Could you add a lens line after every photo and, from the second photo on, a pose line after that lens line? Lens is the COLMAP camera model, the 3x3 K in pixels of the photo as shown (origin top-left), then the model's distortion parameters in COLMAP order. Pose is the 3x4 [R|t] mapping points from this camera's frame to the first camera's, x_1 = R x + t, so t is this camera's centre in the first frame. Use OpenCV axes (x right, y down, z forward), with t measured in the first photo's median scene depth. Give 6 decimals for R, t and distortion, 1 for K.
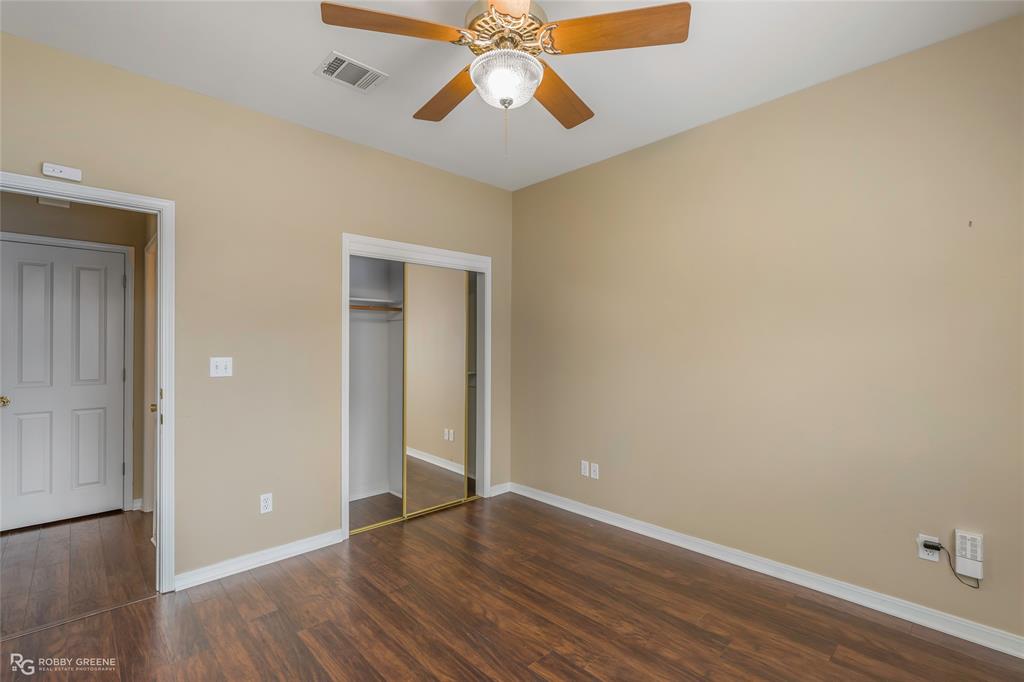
lens RADIAL K [[467.7, 0, 517.3], [0, 467.7, 340.7], [0, 0, 1]] dist [-0.006727, 0.001840]
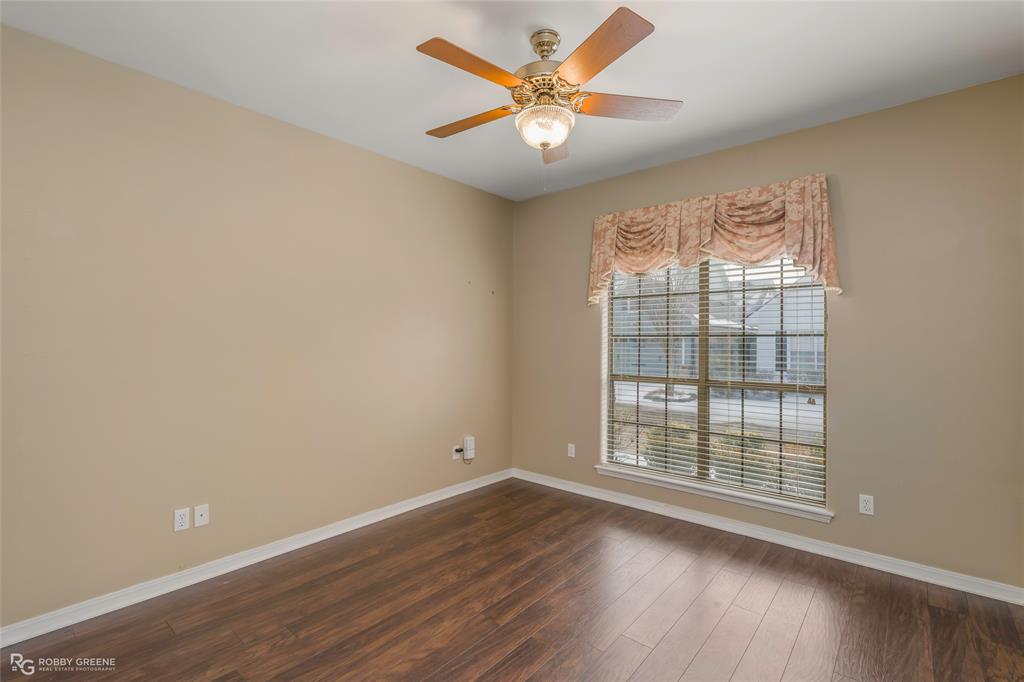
lens RADIAL K [[467.7, 0, 510.1], [0, 467.7, 346.6], [0, 0, 1]] dist [-0.006727, 0.001840]
pose [[-0.100162, -0.010696, 0.994914, -0.948434], [-0.017533, 0.999806, 0.008983, 0.000685], [-0.994817, -0.016544, -0.100330, 0.940156]]
